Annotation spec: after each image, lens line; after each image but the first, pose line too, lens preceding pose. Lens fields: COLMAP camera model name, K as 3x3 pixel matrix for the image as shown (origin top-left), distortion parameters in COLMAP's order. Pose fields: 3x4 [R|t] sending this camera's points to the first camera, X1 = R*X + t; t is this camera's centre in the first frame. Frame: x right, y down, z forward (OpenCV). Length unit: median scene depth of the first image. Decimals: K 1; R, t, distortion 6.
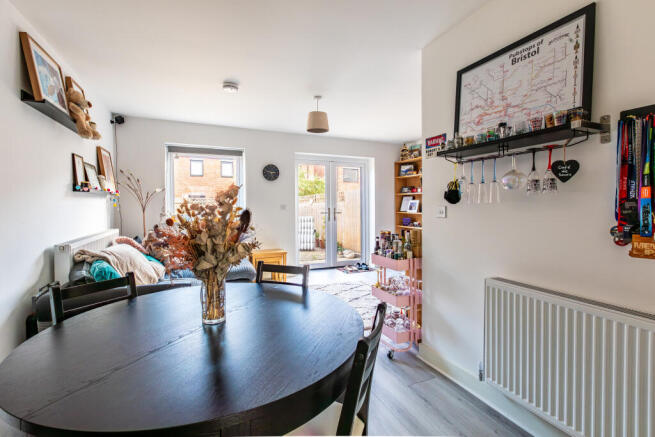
lens RADIAL K [[293.1, 0, 325.8], [0, 293.1, 213.9], [0, 0, 1]] dist [-0.010432, 0.000142]
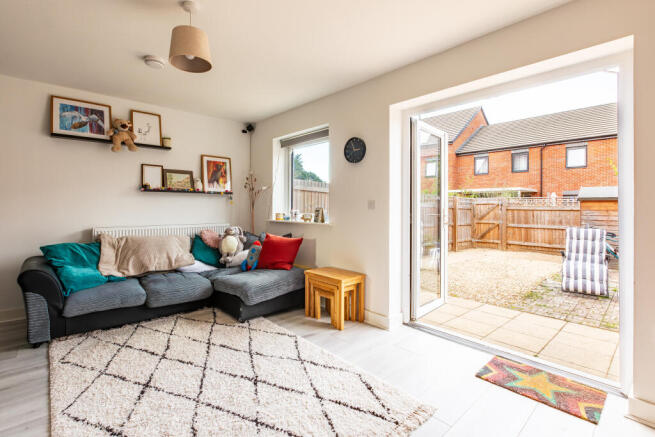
lens RADIAL K [[293.1, 0, 292.6], [0, 293.1, 204.1], [0, 0, 1]] dist [-0.010432, 0.000142]
pose [[0.287342, -0.008125, -0.957793, 0.323514], [-0.031419, 0.999346, -0.017904, -0.007440], [0.957313, 0.035238, 0.286899, 0.591299]]
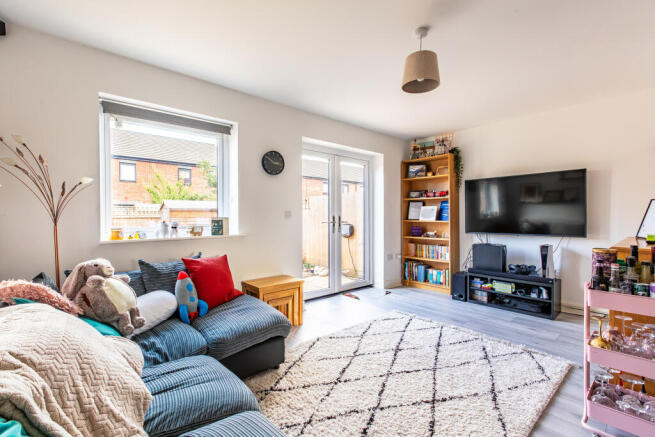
lens RADIAL K [[293.1, 0, 327.7], [0, 293.1, 220.6], [0, 0, 1]] dist [-0.010432, 0.000142]
pose [[0.955816, -0.007663, 0.293865, -0.225683], [0.011277, 0.999880, -0.010608, 0.000391], [-0.293748, 0.013453, 0.955788, 0.271239]]
